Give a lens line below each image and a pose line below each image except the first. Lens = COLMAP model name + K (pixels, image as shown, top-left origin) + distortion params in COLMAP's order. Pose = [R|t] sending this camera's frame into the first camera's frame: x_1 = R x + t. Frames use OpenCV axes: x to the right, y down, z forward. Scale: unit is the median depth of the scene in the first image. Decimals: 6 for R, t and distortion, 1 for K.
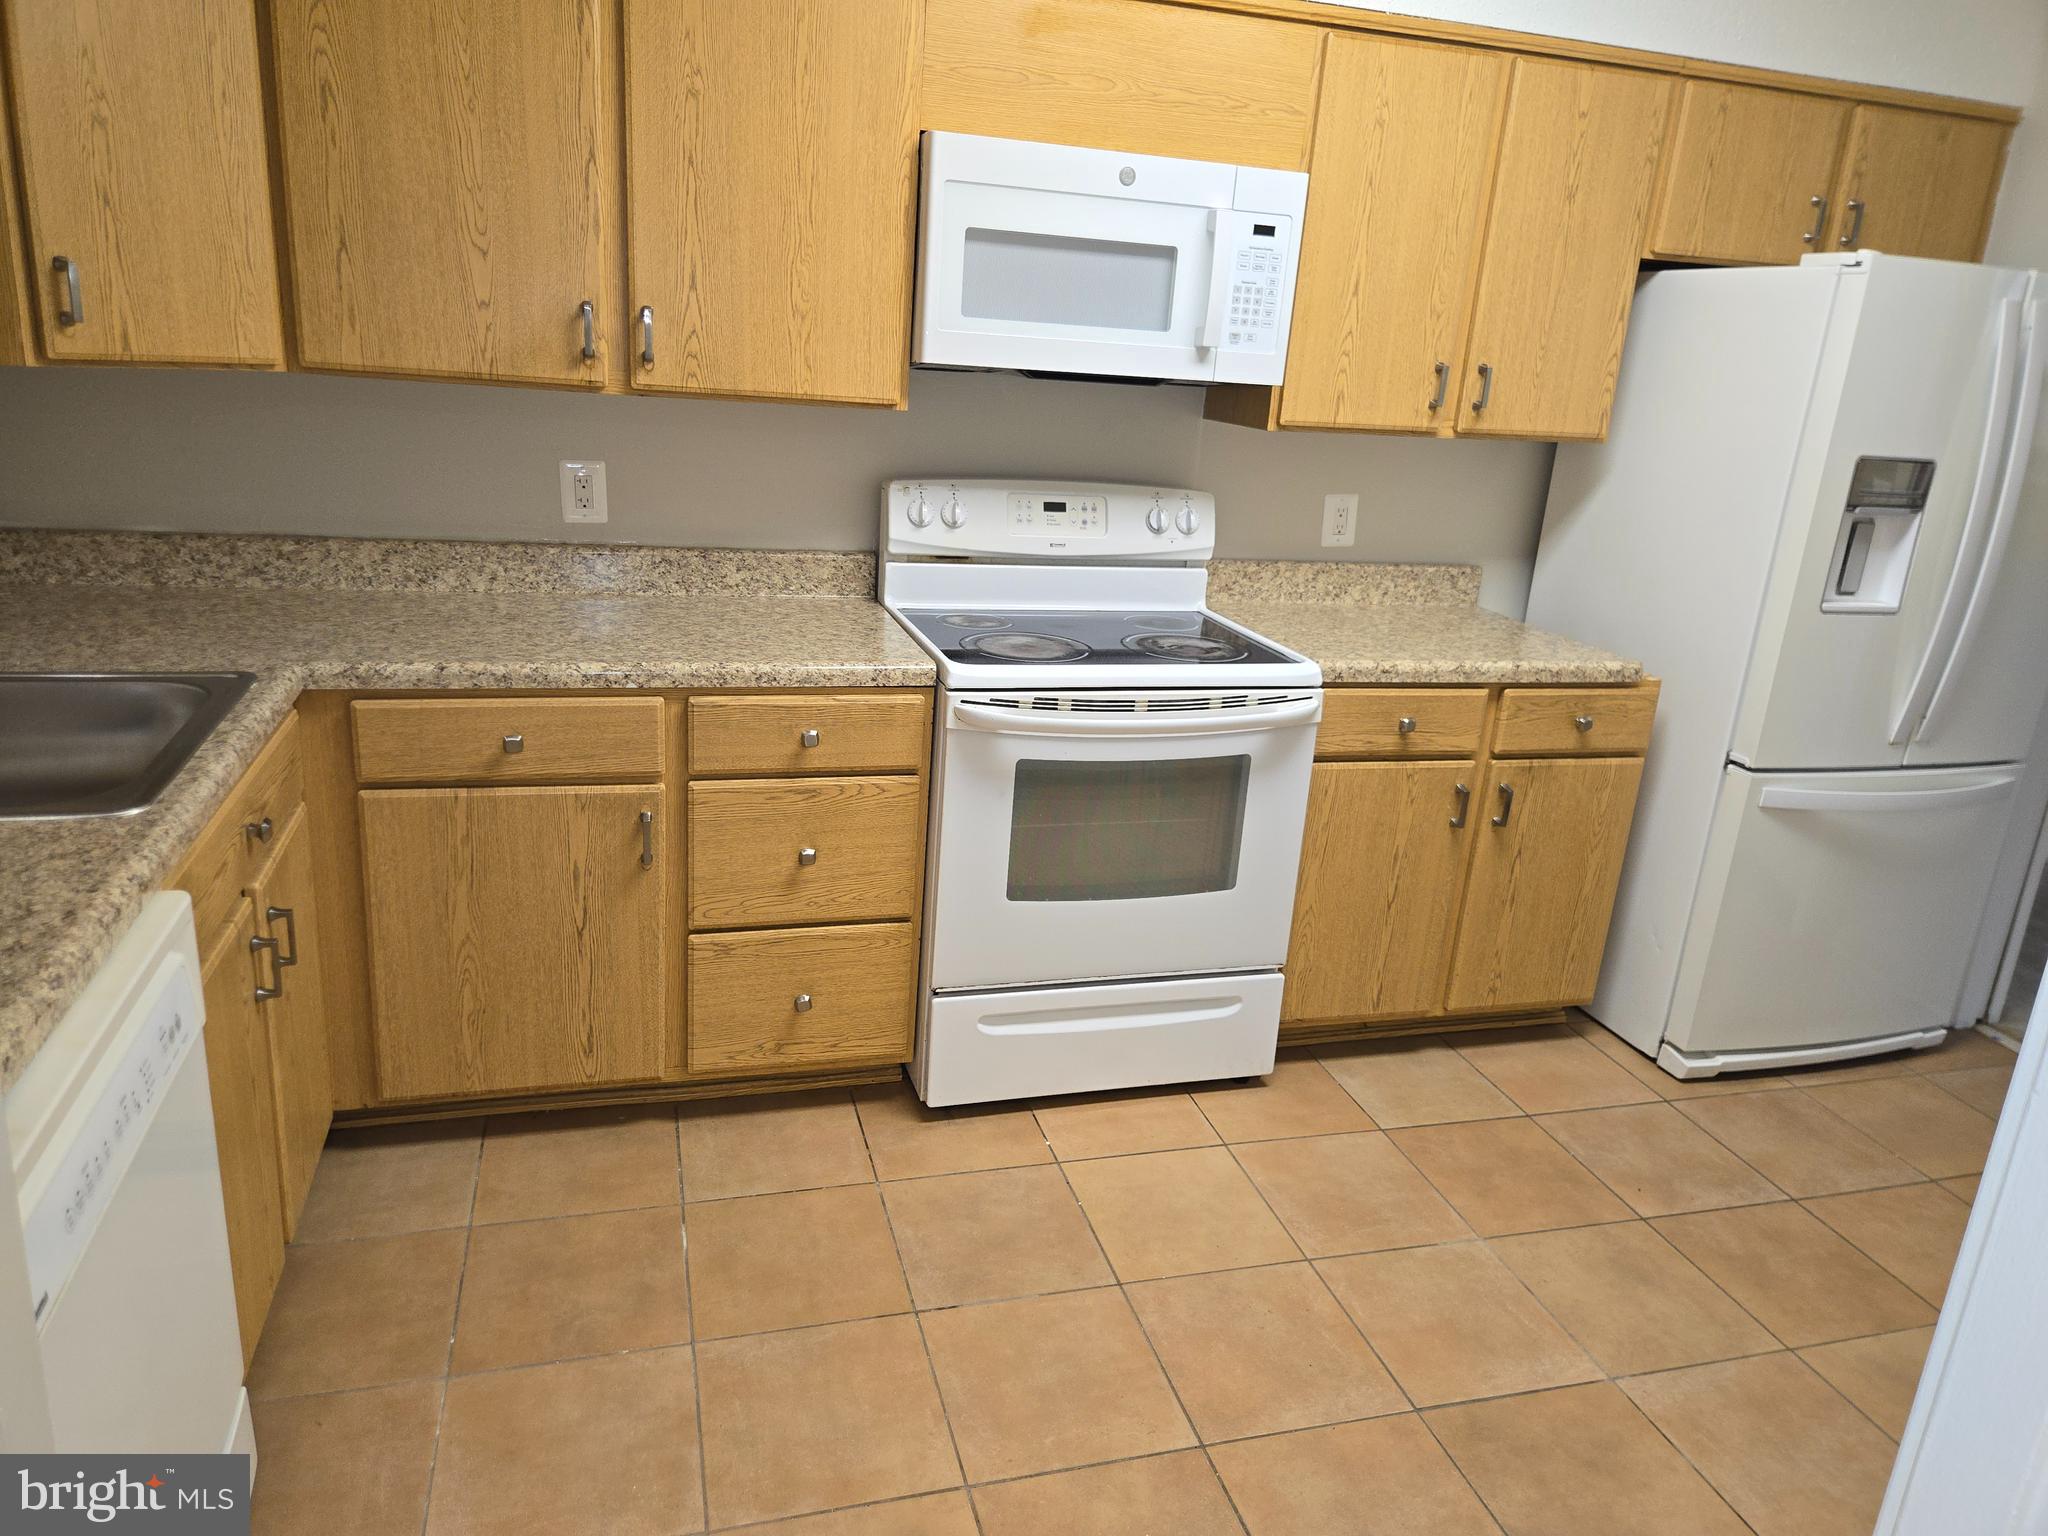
lens RADIAL K [[1369.3, 0, 1030.5], [0, 1369.3, 764.6], [0, 0, 1]] dist [0.047997, -0.044107]
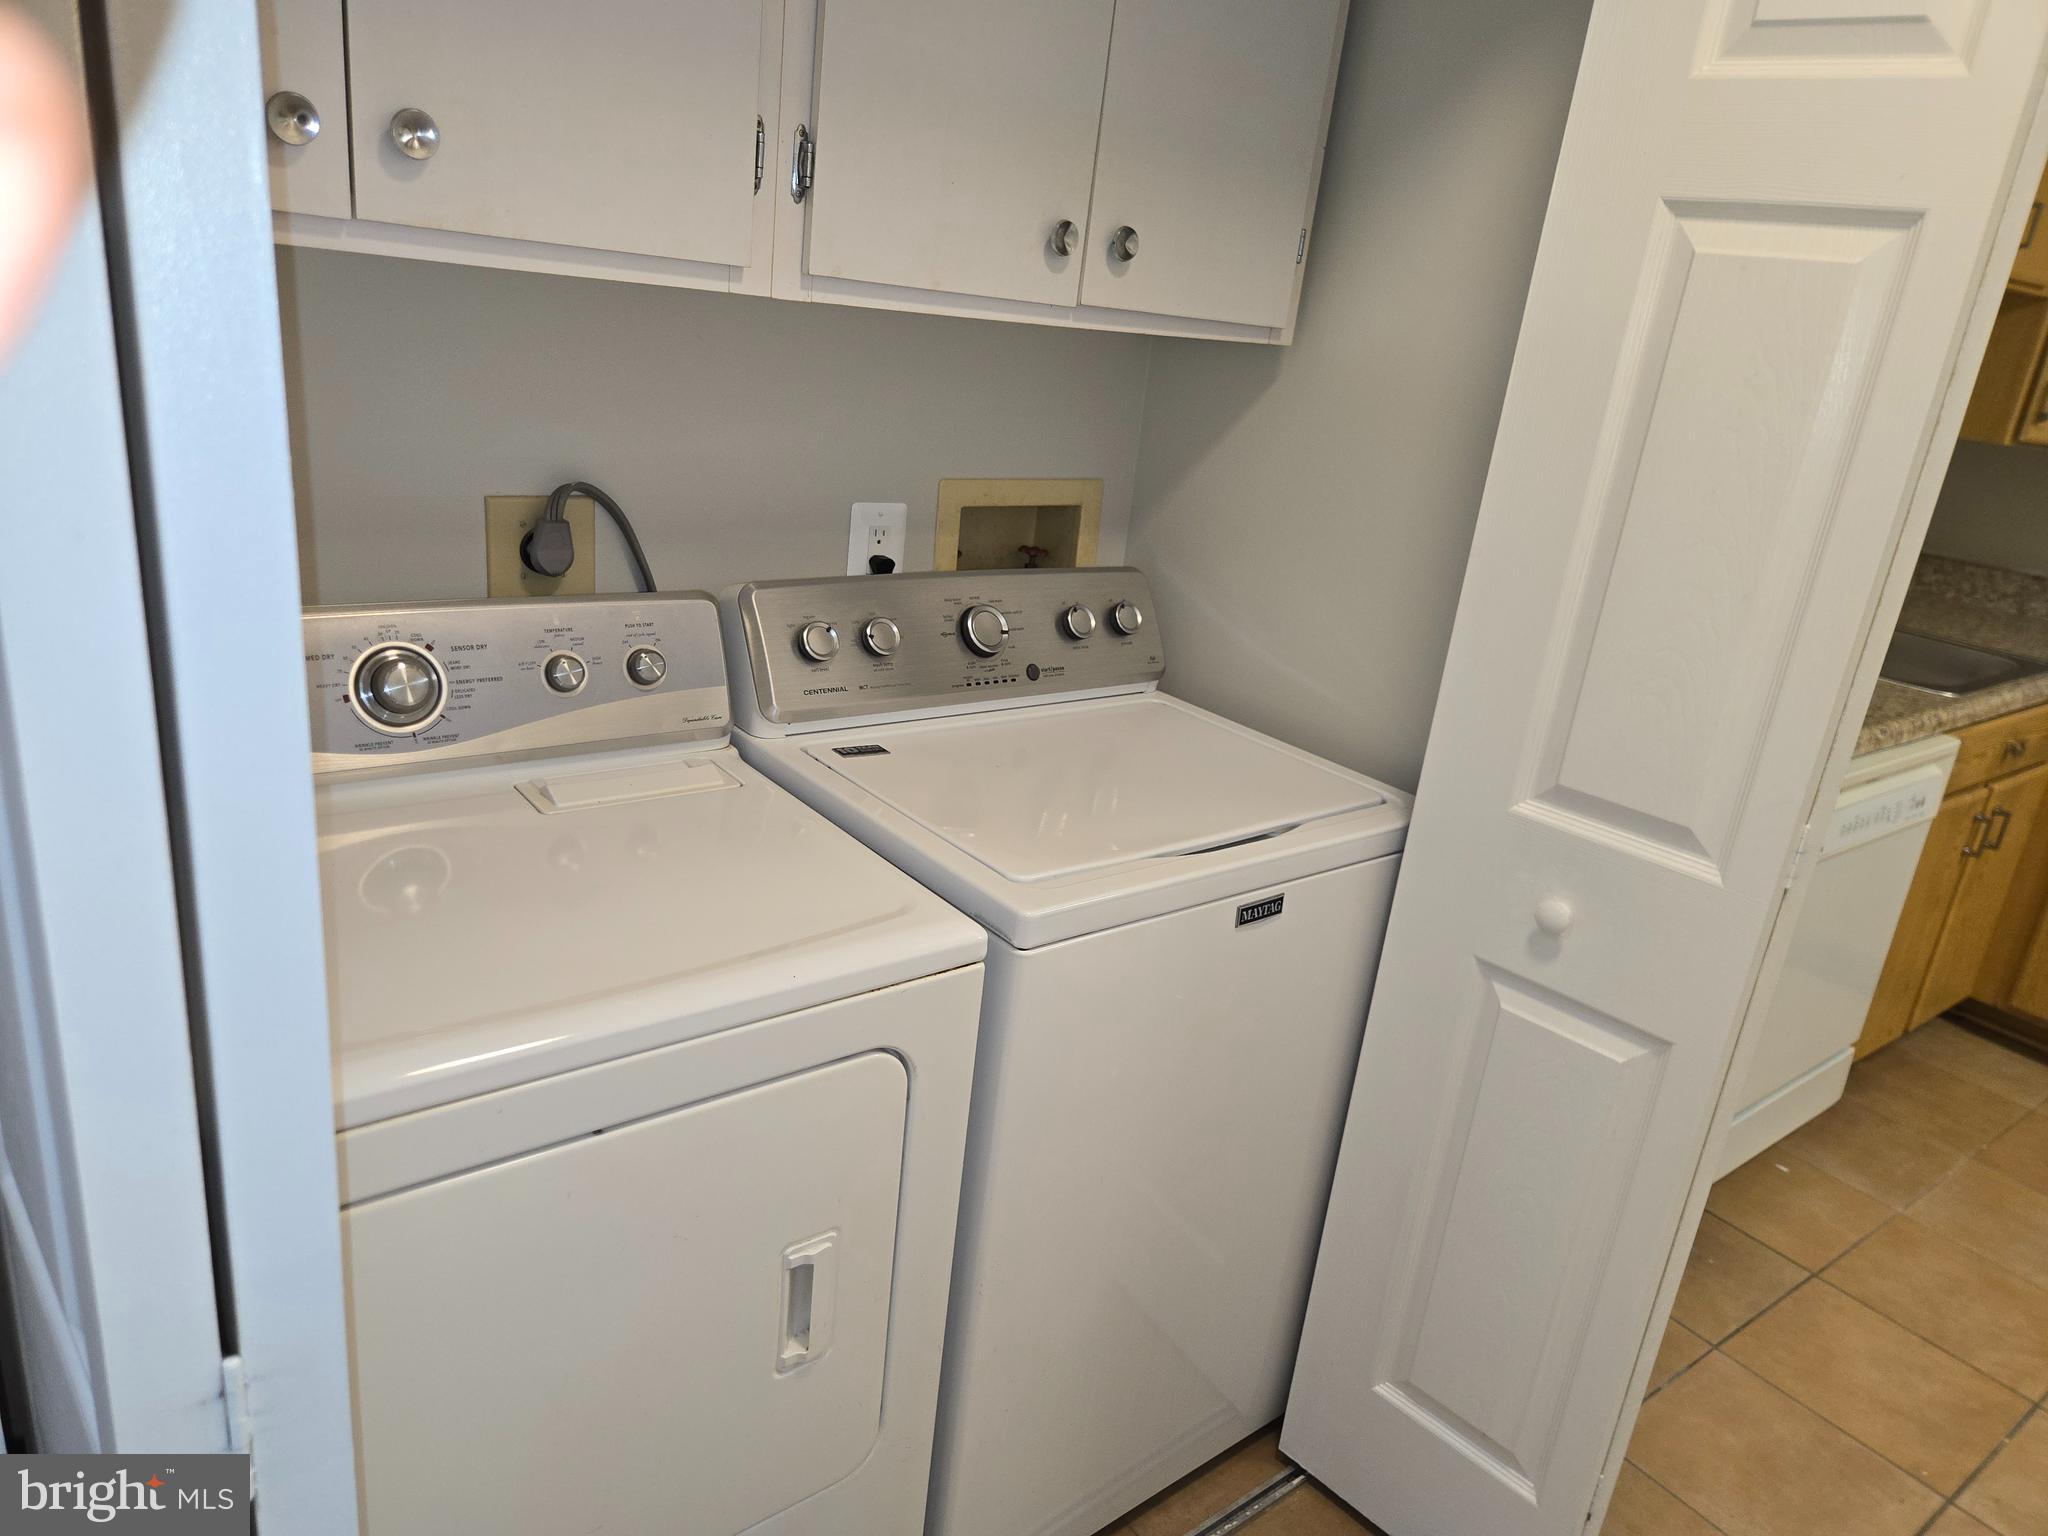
lens RADIAL K [[1370.7, 0, 1024.0], [0, 1370.7, 768.0], [0, 0, 1]] dist [0.049182, -0.055342]
pose [[0.355748, 0.278147, -0.892232, 0.303663], [-0.350625, 0.924674, 0.148460, 0.163603], [0.866317, 0.260025, 0.426476, -0.423706]]
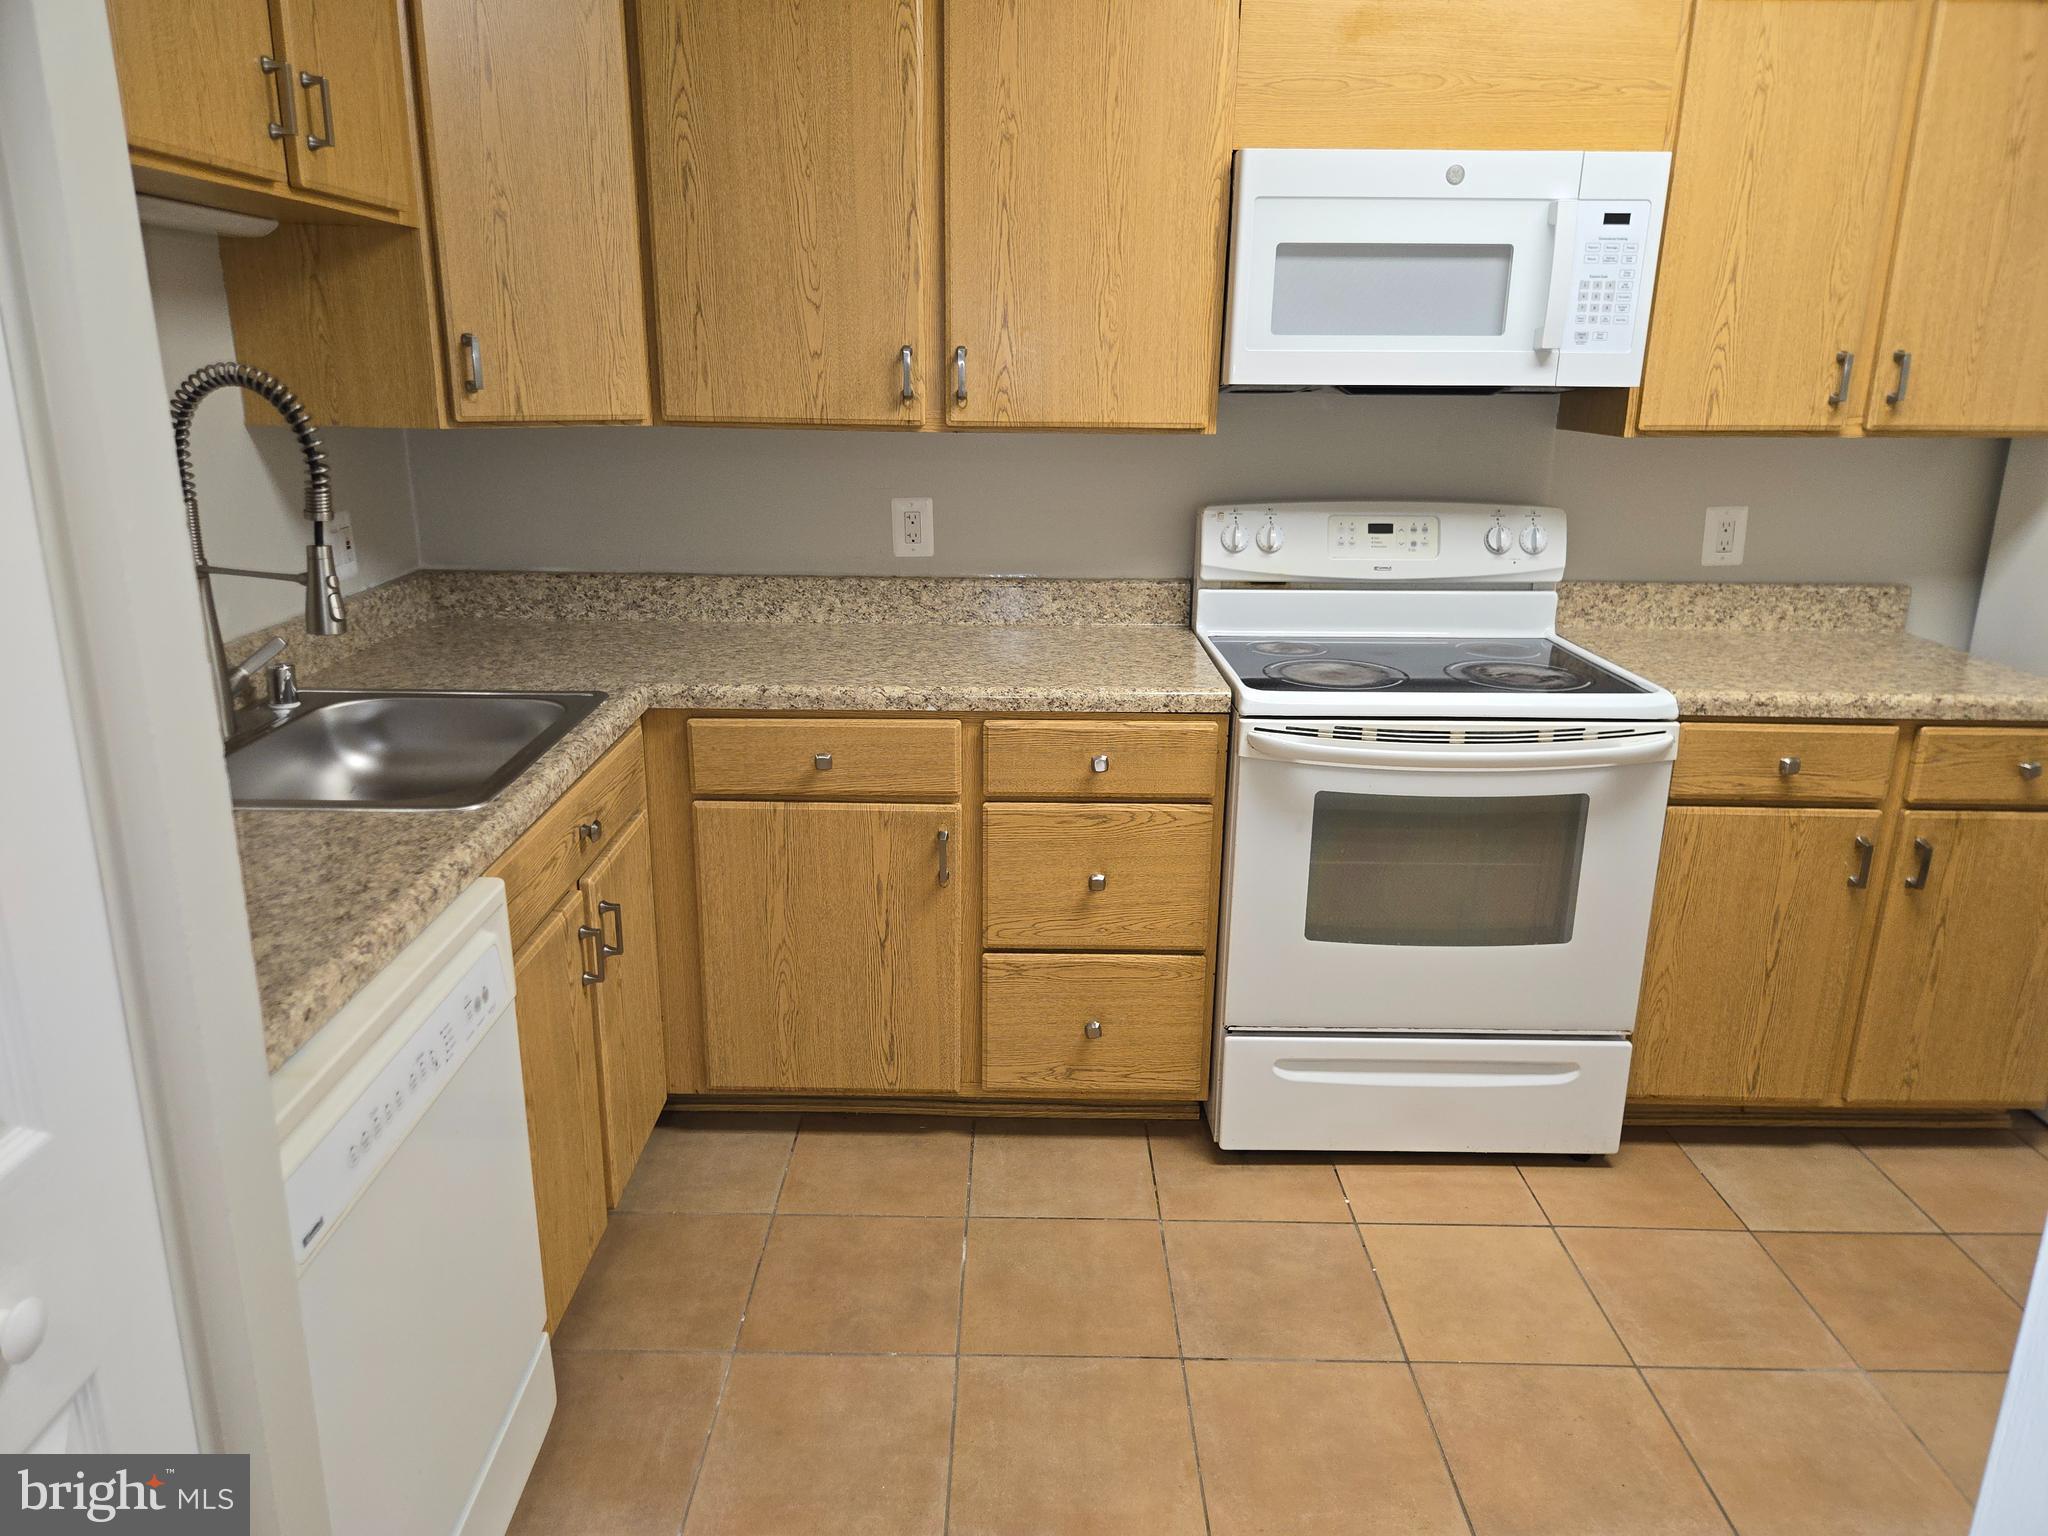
lens RADIAL K [[1370.7, 0, 1024.0], [0, 1370.7, 768.0], [0, 0, 1]] dist [0.049182, -0.055342]
pose [[0.957321, 0.022928, -0.288116, 0.071856], [-0.030668, 0.999279, -0.022378, 0.007905], [0.287395, 0.030259, 0.957334, 0.026198]]
